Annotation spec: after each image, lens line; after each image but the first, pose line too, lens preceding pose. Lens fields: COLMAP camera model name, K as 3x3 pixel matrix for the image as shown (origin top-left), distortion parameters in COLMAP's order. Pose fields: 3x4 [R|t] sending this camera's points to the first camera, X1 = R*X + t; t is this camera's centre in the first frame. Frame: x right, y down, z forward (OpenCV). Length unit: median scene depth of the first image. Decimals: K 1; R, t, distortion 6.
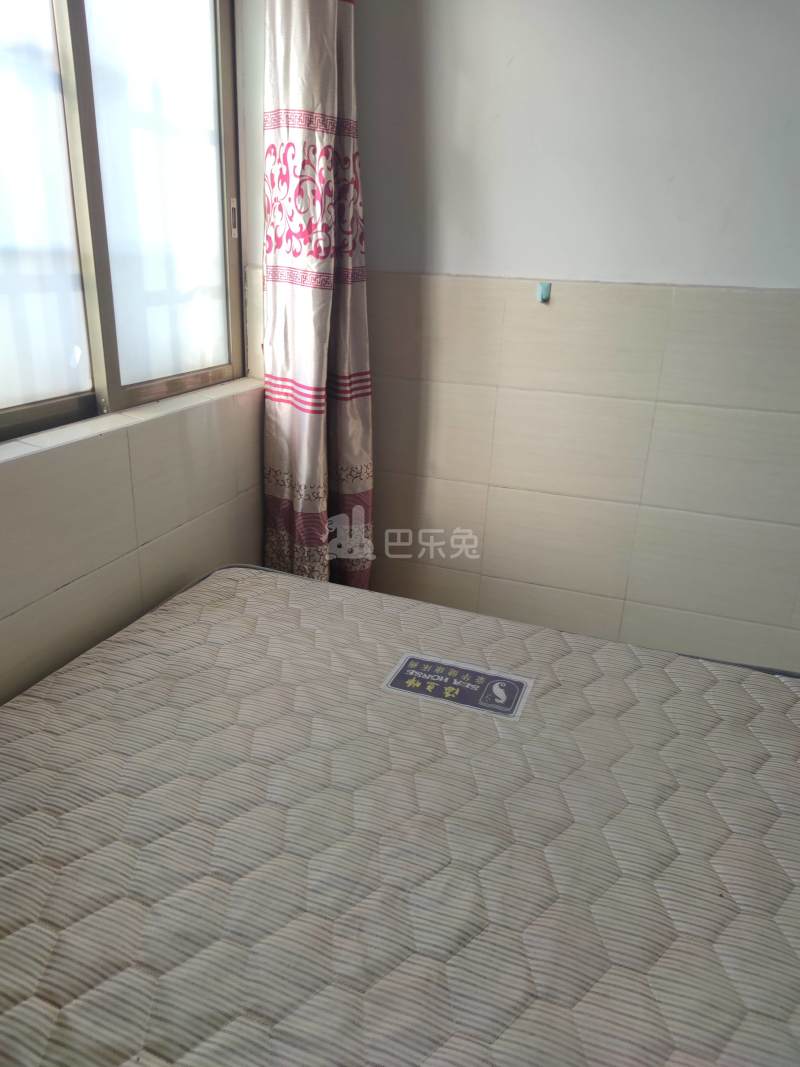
lens RADIAL K [[762.5, 0, 400.0], [0, 762.5, 533.5], [0, 0, 1]] dist [0.000683, 0.002701]
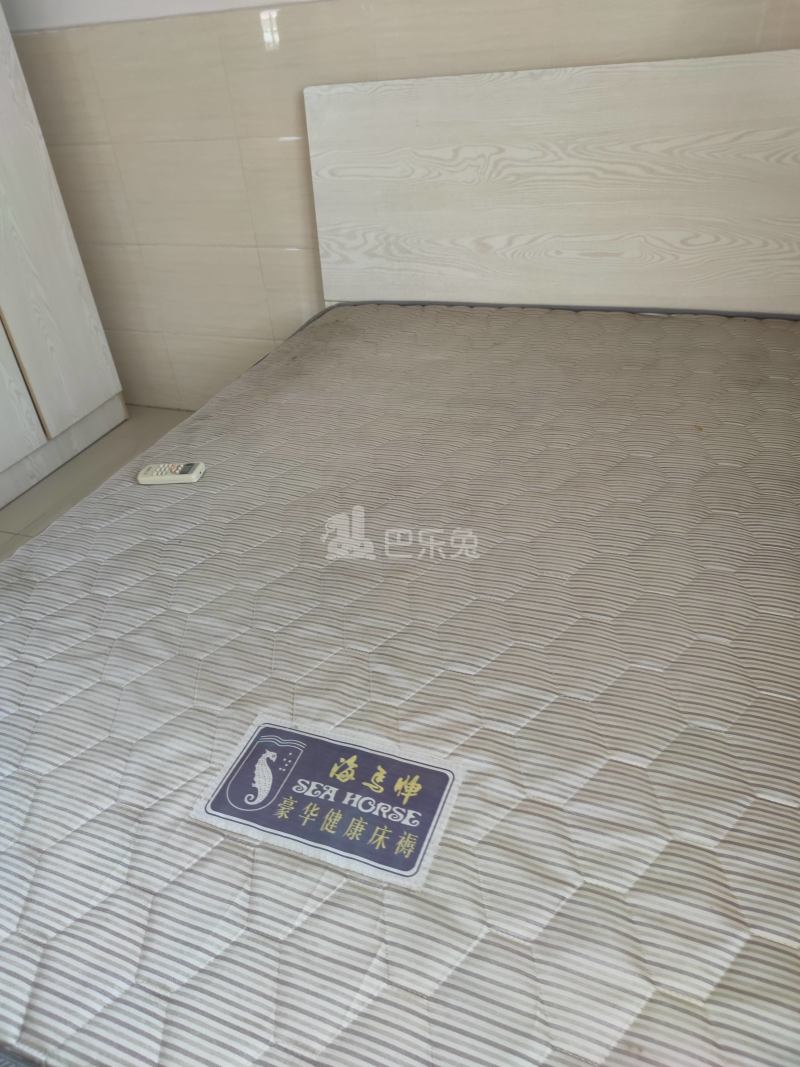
lens RADIAL K [[762.5, 0, 400.0], [0, 762.5, 533.5], [0, 0, 1]] dist [0.000683, 0.002701]
pose [[-0.997694, 0.039553, 0.055162, -0.014994], [0.067861, 0.563803, 0.823116, -0.367554], [0.001456, 0.824961, -0.565187, 1.154114]]
